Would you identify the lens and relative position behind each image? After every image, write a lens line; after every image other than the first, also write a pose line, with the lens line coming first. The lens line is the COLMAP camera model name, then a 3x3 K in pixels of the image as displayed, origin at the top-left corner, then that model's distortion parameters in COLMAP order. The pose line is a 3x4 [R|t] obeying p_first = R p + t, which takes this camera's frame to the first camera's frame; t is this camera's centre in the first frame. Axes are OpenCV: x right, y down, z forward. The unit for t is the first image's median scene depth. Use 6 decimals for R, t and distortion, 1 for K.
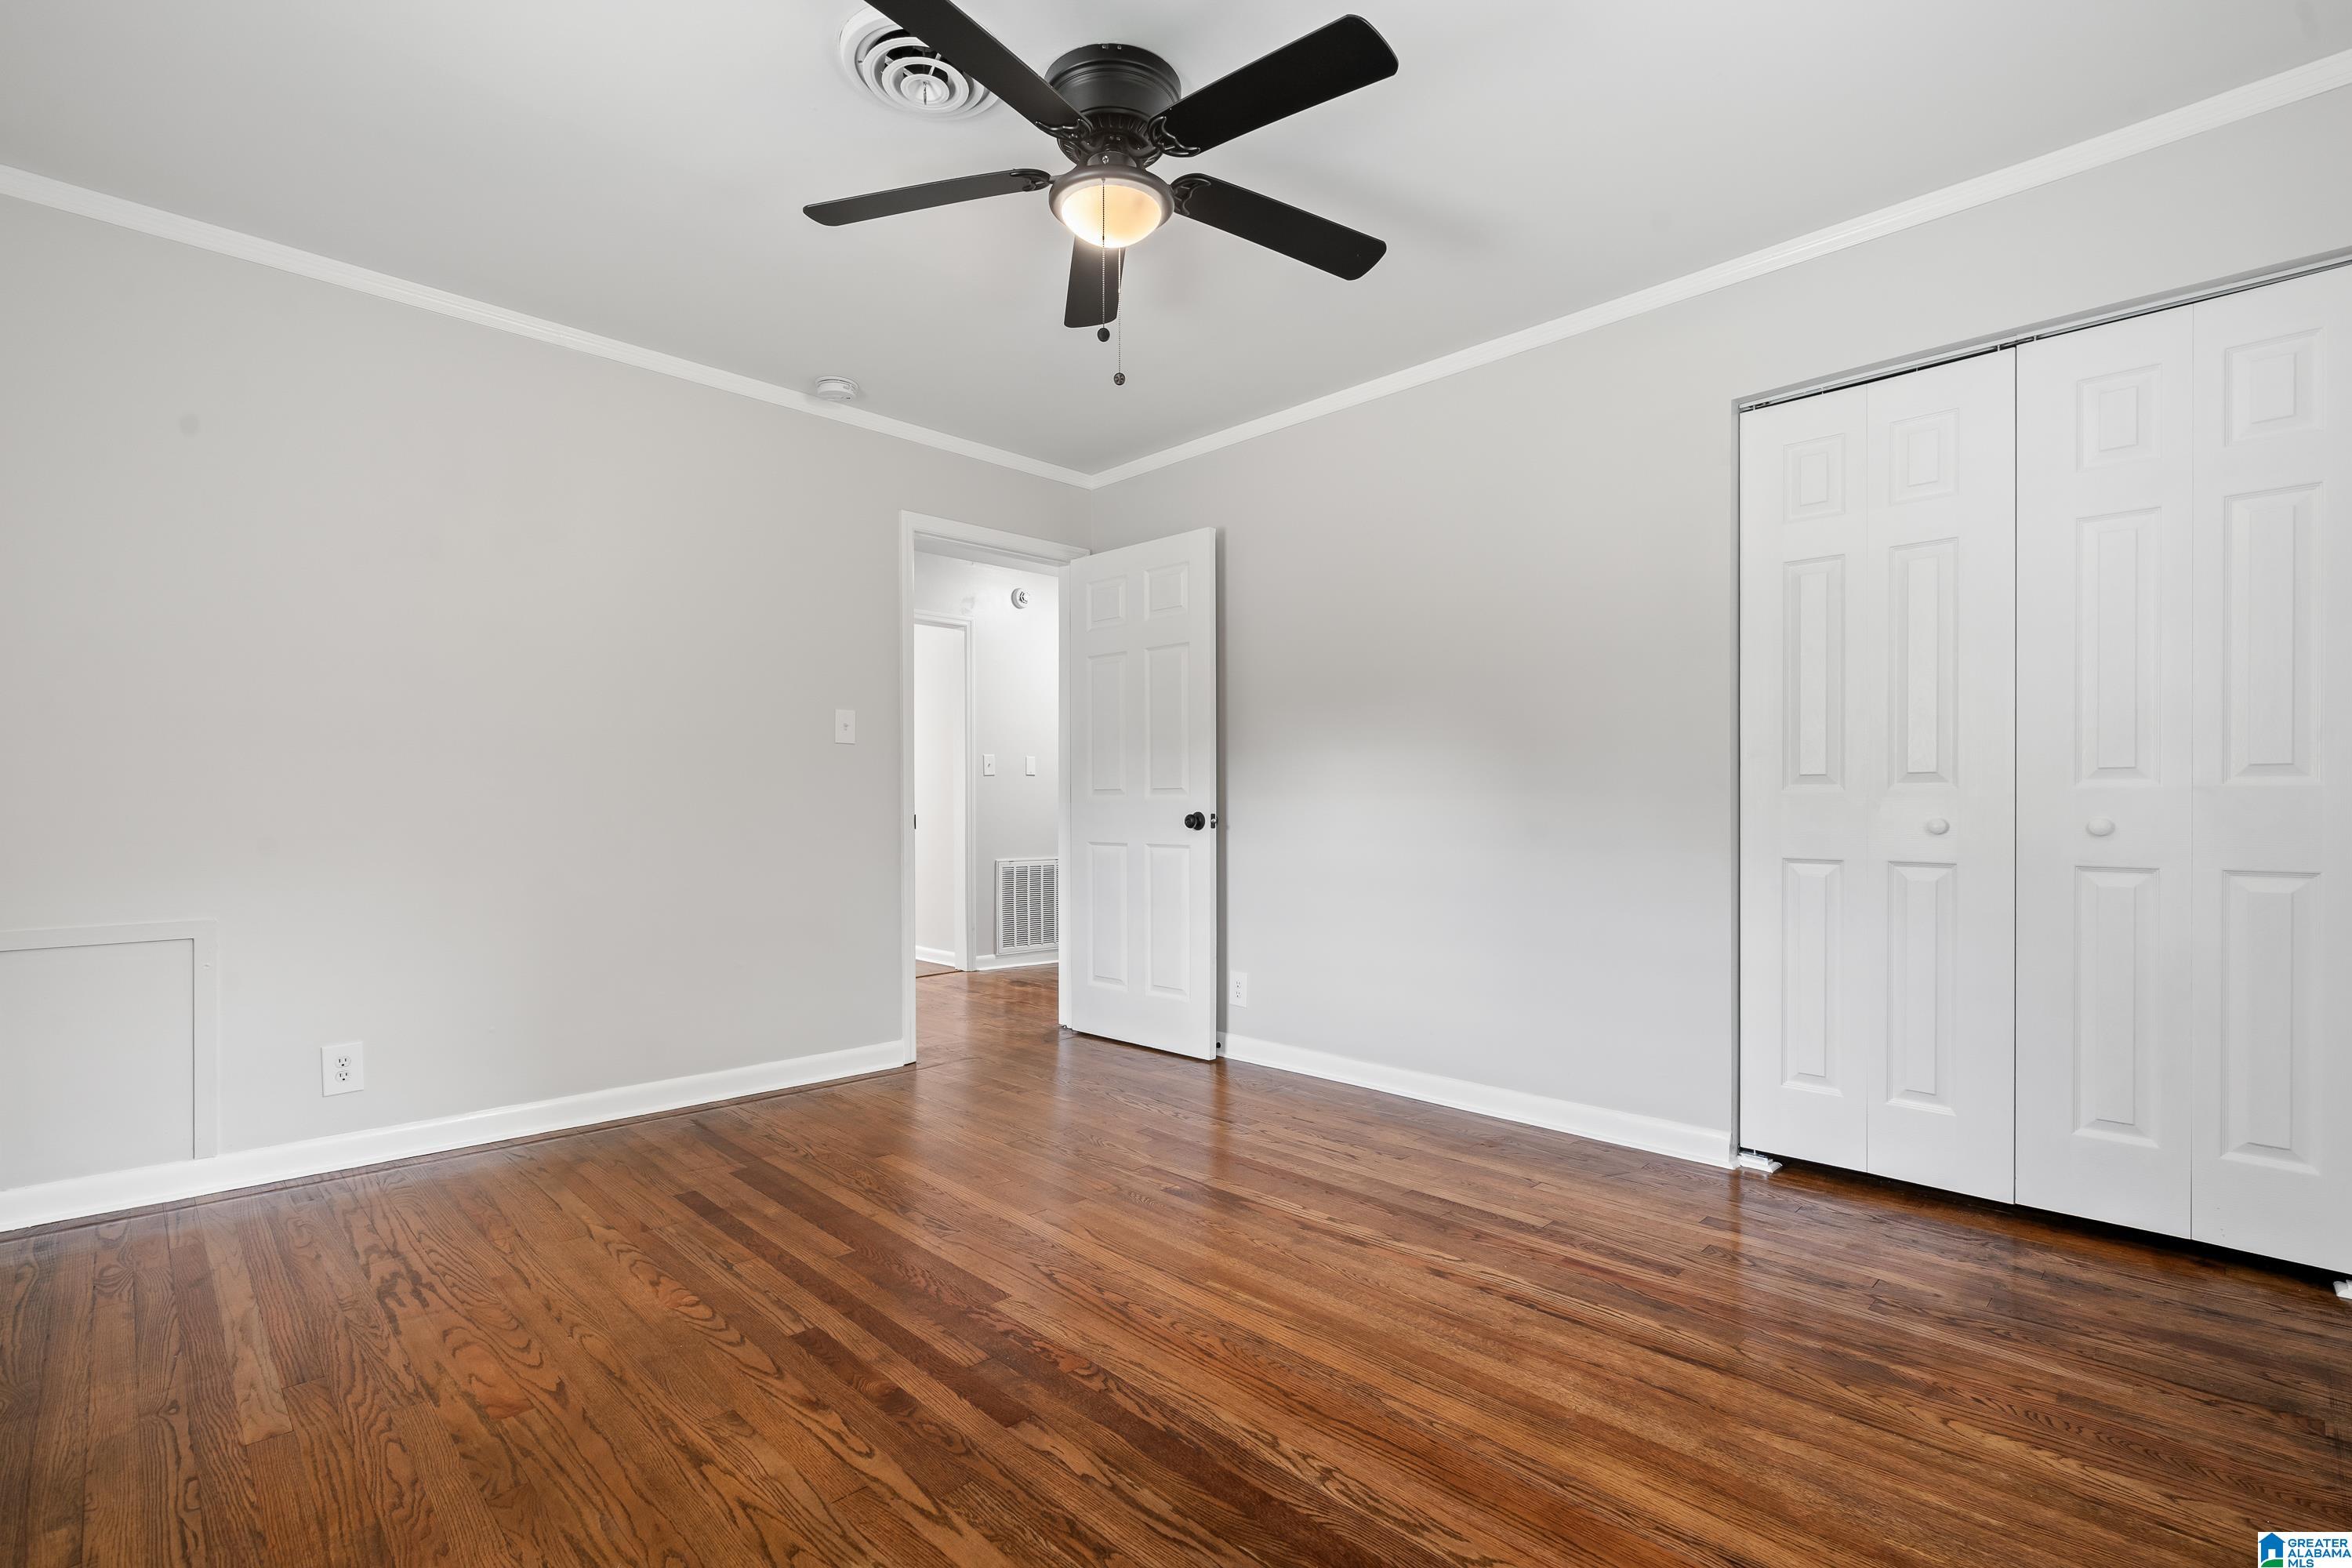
lens RADIAL K [[1075.5, 0, 1178.1], [0, 1075.5, 786.5], [0, 0, 1]] dist [-0.004495, 0.000777]
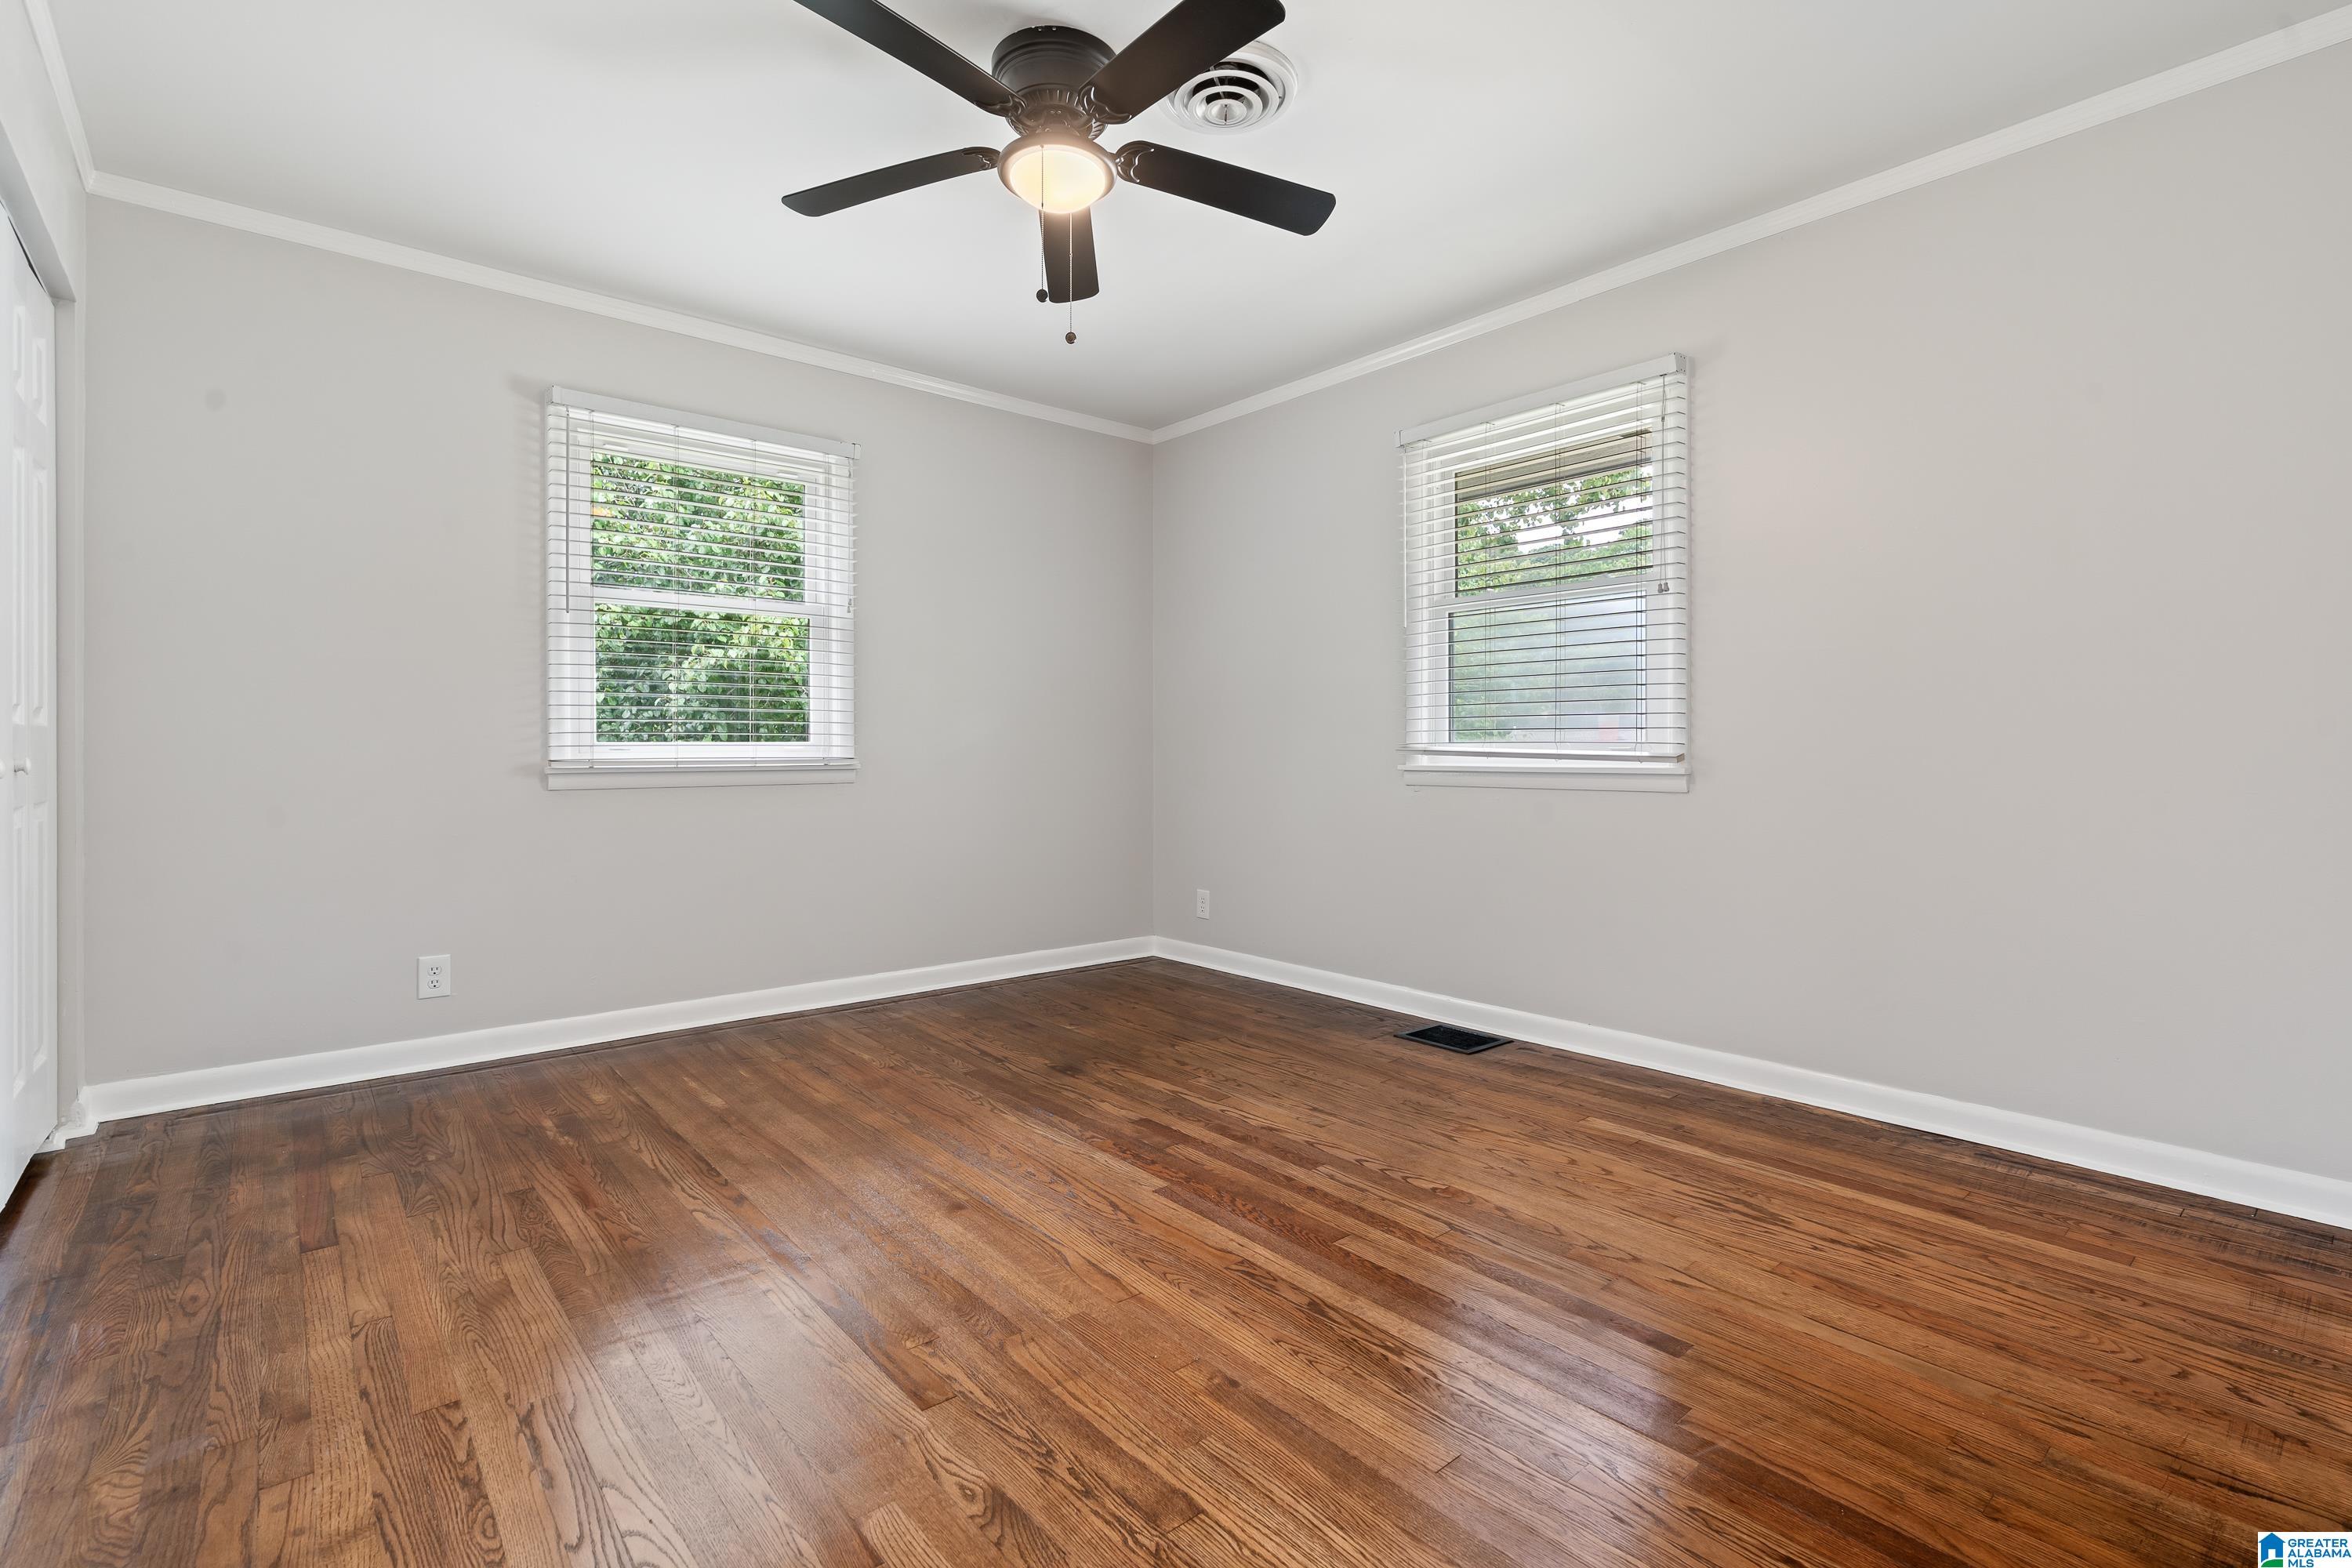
lens RADIAL K [[1075.5, 0, 1178.1], [0, 1075.5, 786.5], [0, 0, 1]] dist [-0.004495, 0.000777]
pose [[-0.996782, -0.000020, 0.080155, -0.273620], [0.001414, 0.999840, 0.017828, 0.044471], [-0.080143, 0.017884, -0.996623, 2.116984]]
